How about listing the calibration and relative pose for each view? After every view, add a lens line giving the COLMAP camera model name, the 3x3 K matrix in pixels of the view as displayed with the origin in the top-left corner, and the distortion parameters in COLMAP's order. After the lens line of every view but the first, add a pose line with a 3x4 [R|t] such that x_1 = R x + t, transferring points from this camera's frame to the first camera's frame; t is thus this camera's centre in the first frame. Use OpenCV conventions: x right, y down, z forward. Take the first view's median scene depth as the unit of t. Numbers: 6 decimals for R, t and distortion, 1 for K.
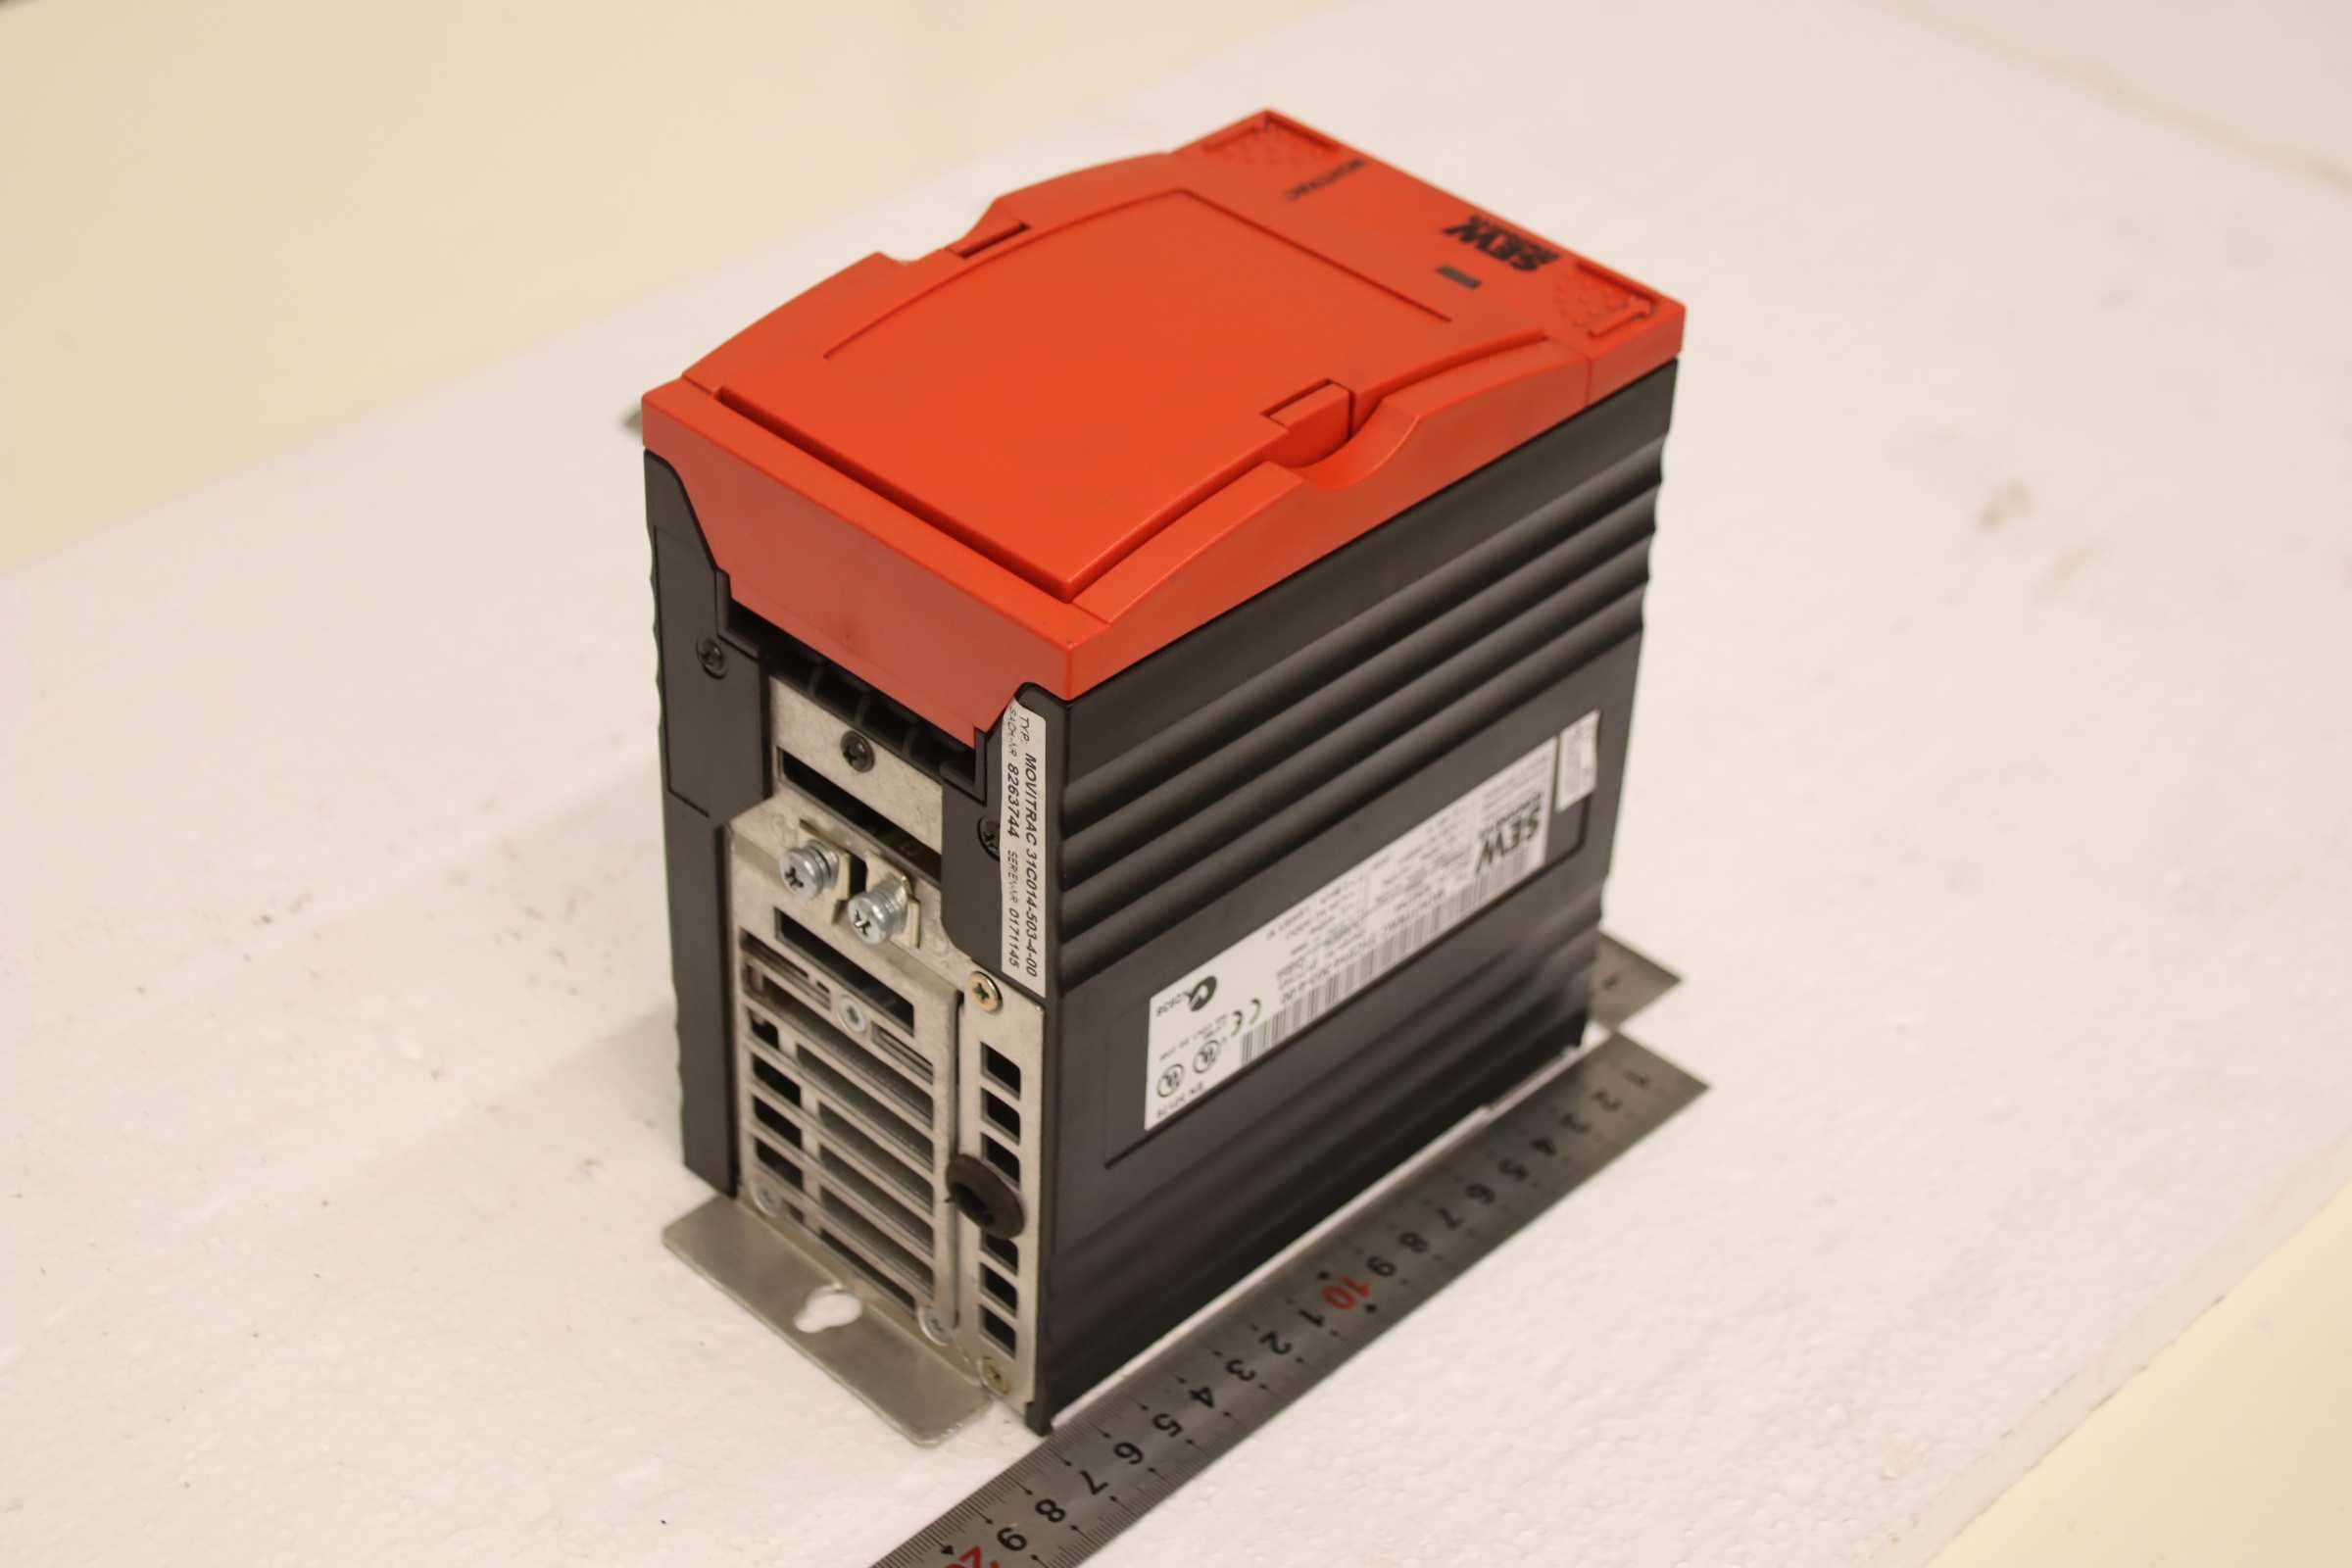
lens RADIAL K [[3801.9, 0, 1177.6], [0, 3801.9, 794.2], [0, 0, 1]] dist [0.042593, 0.000000]
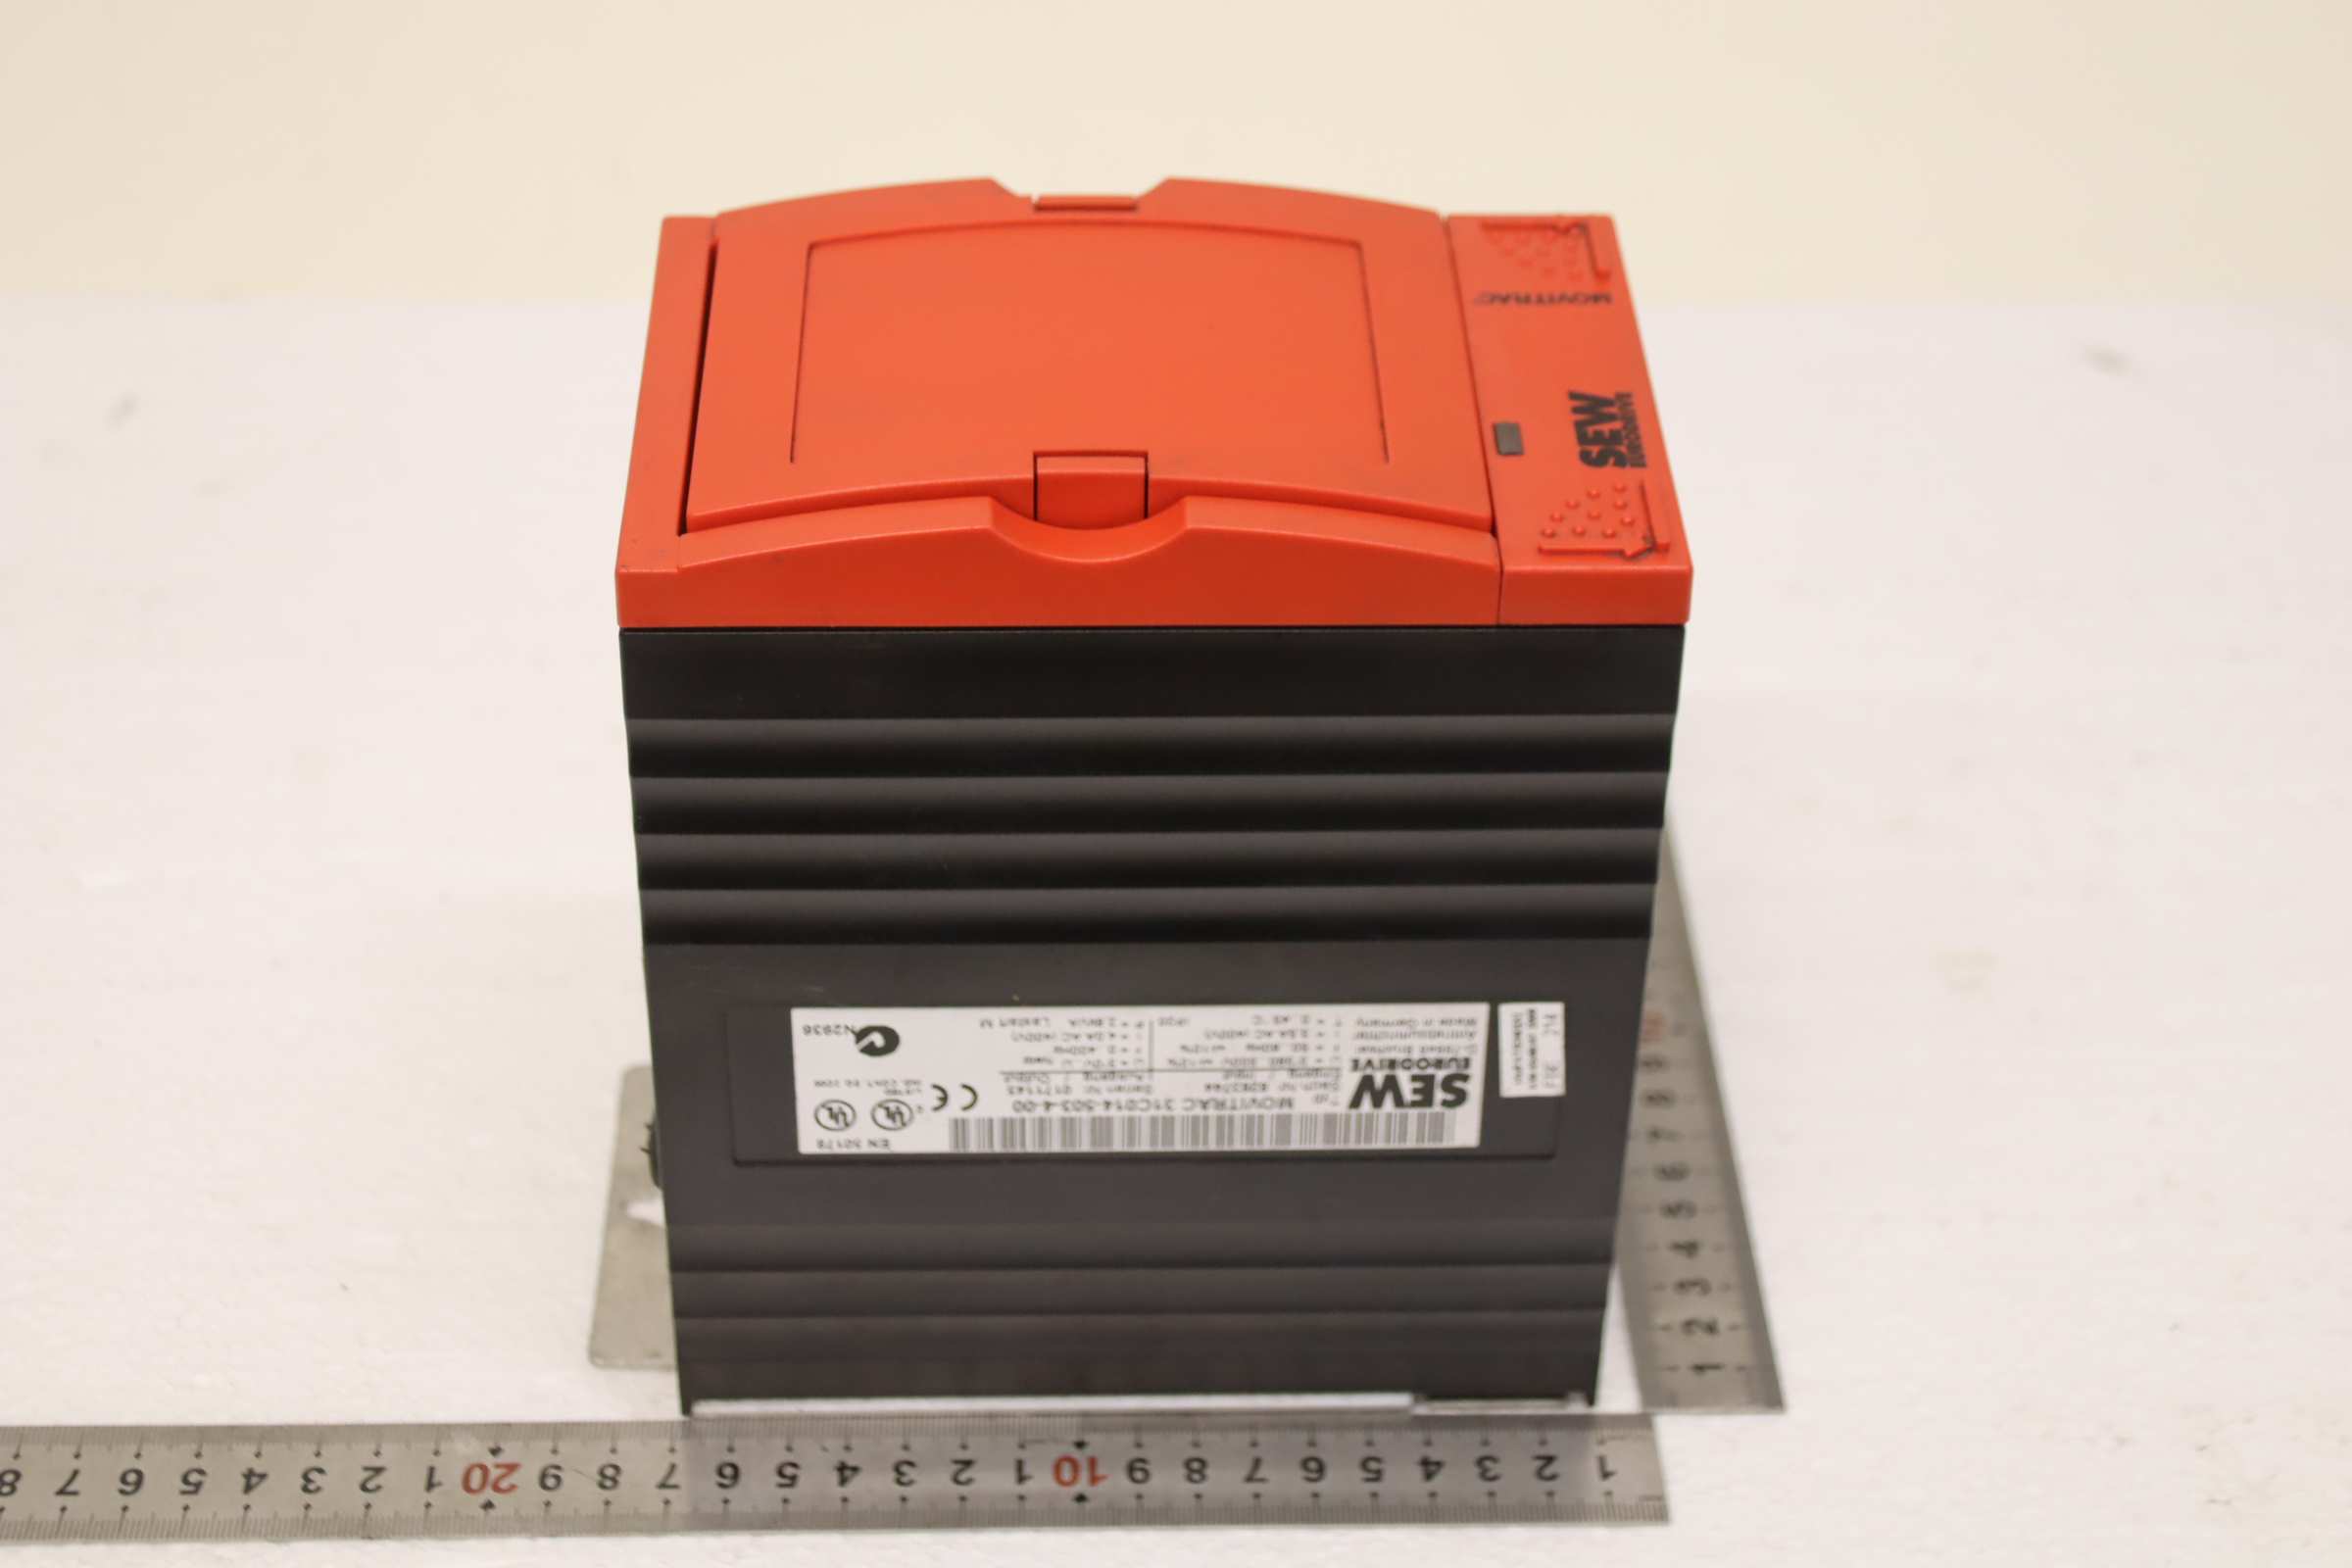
lens RADIAL K [[3997.7, 0, 1186.2], [0, 3997.7, 782.9], [0, 0, 1]] dist [0.063359, 0.000000]
pose [[0.716408, 0.408230, -0.565781, 0.546675], [-0.416983, 0.900704, 0.121892, -0.142826], [0.559361, 0.148597, 0.815496, 0.242676]]
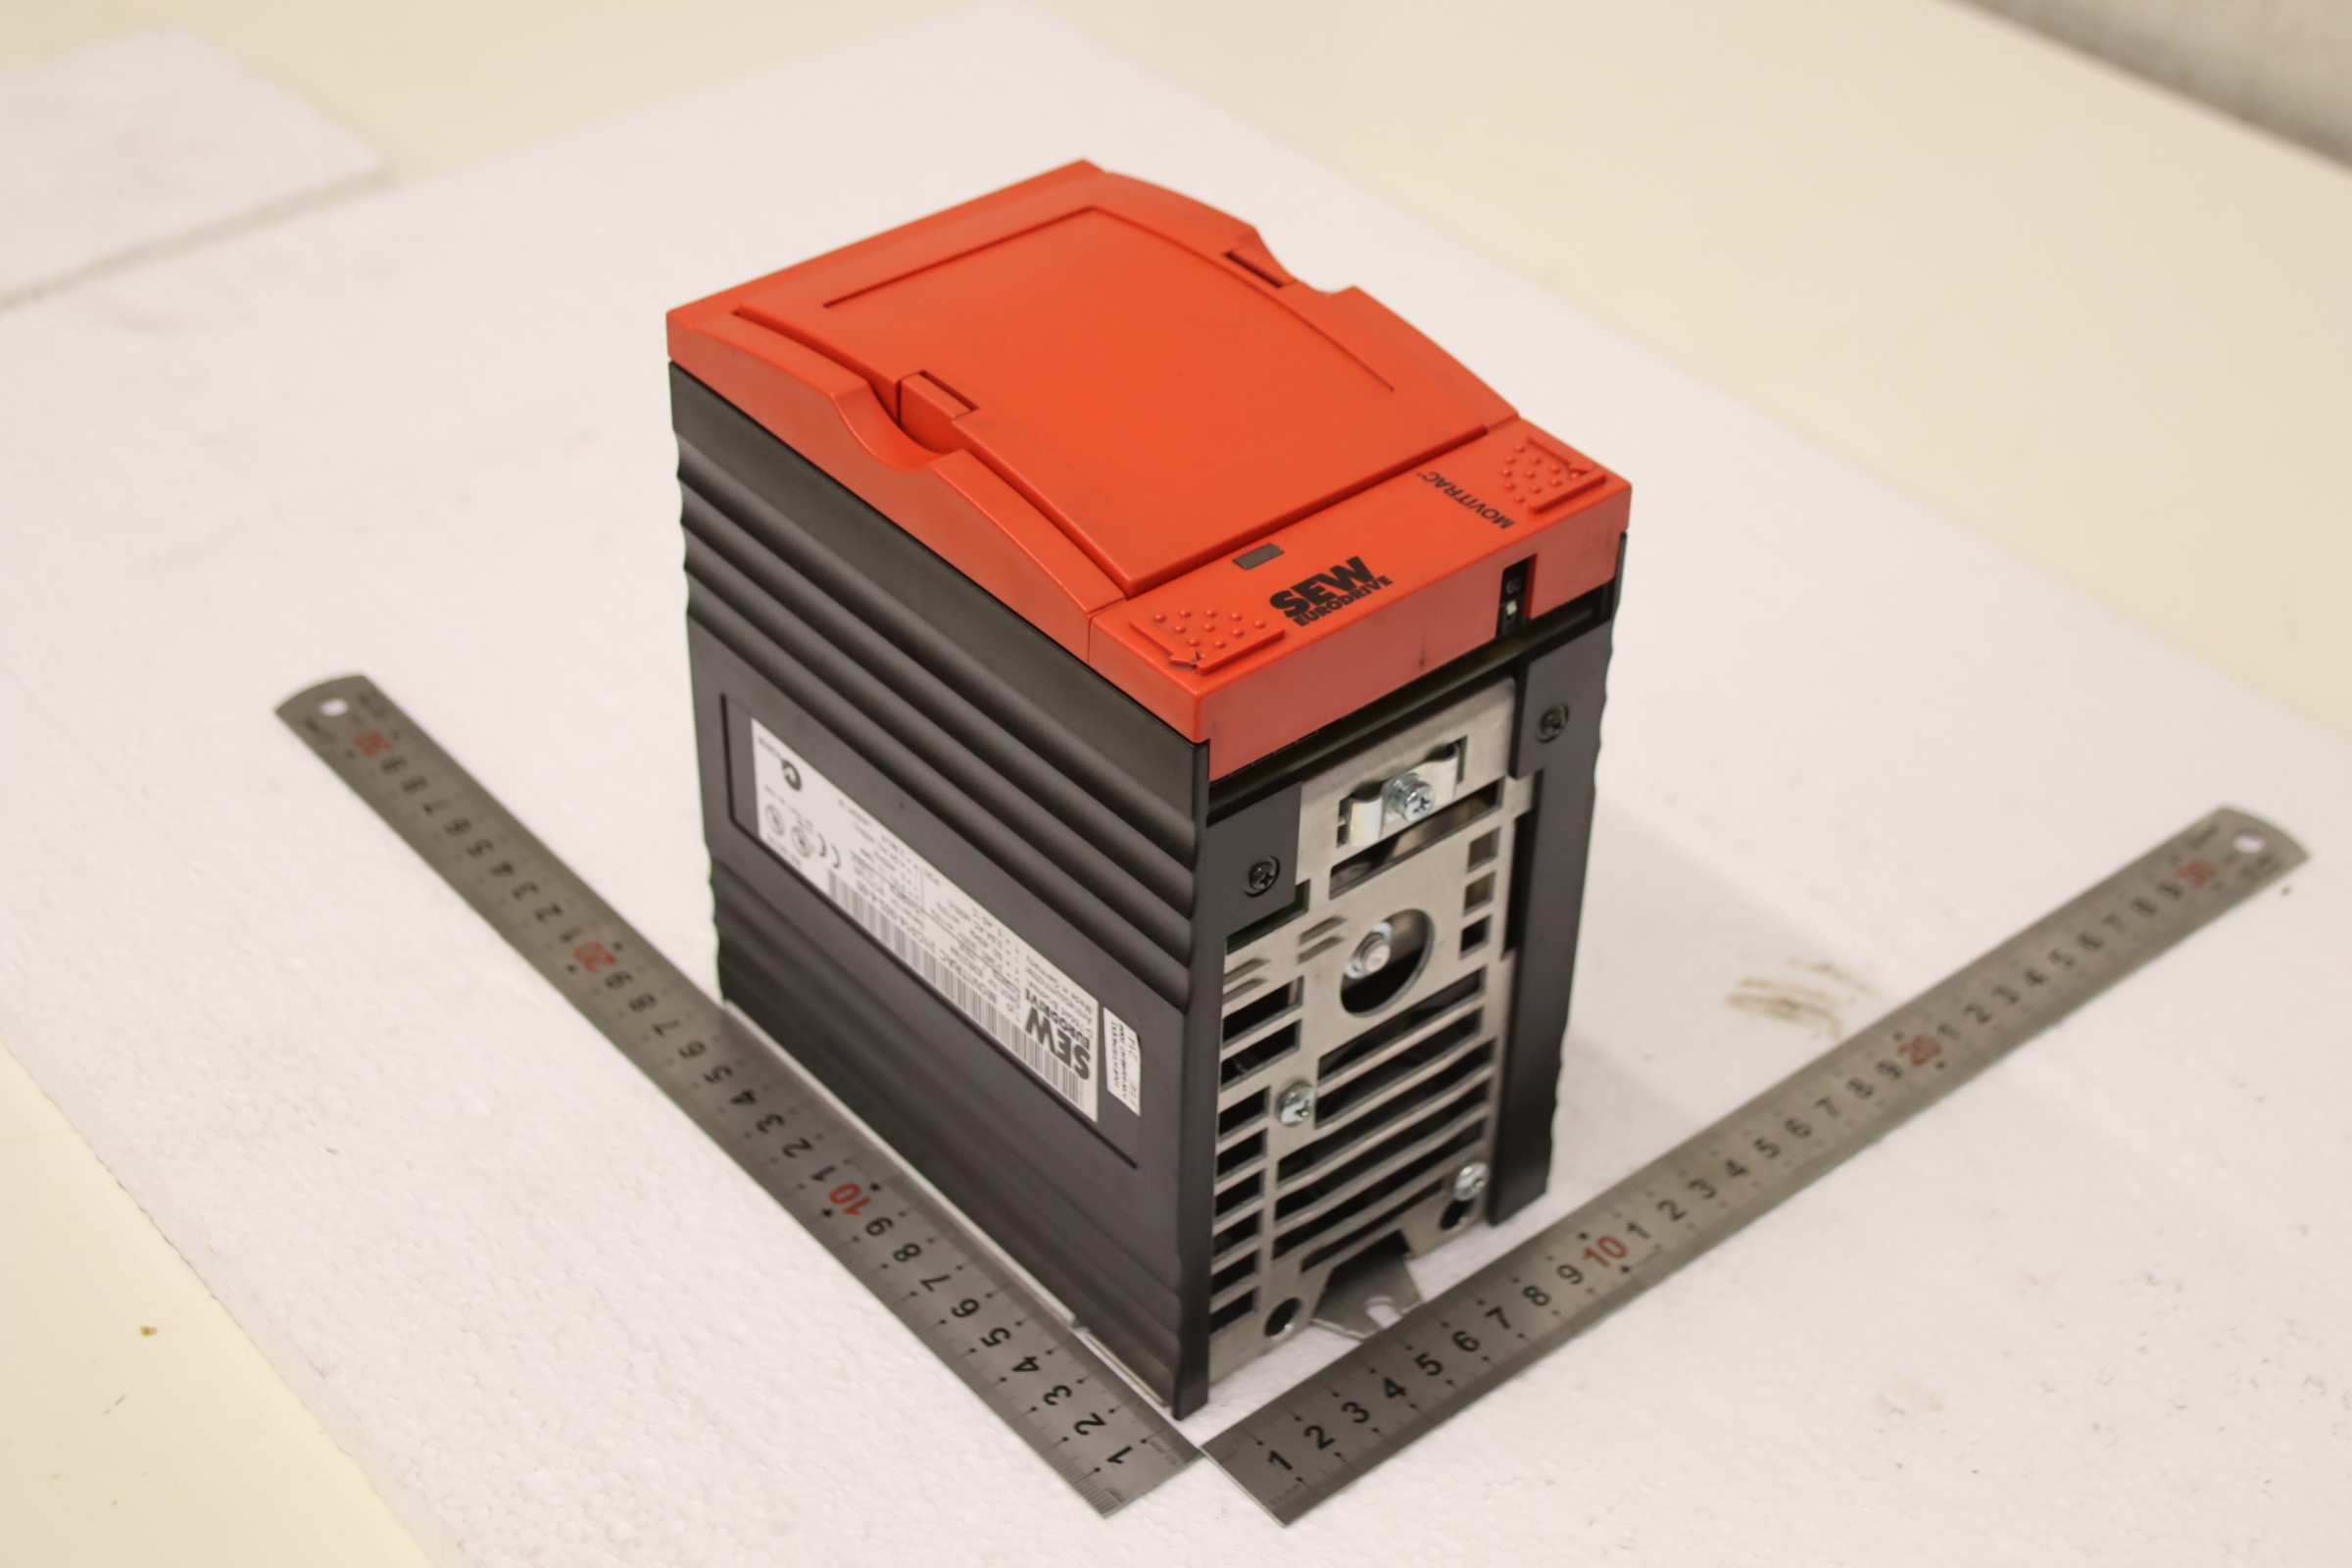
lens RADIAL K [[3466.4, 0, 1173.2], [0, 3466.4, 771.1], [0, 0, 1]] dist [0.012944, 0.000000]
pose [[-0.101339, 0.577742, -0.809904, 0.801628], [-0.624239, 0.596961, 0.503948, -0.521686], [0.774633, 0.556643, 0.300153, 0.738026]]
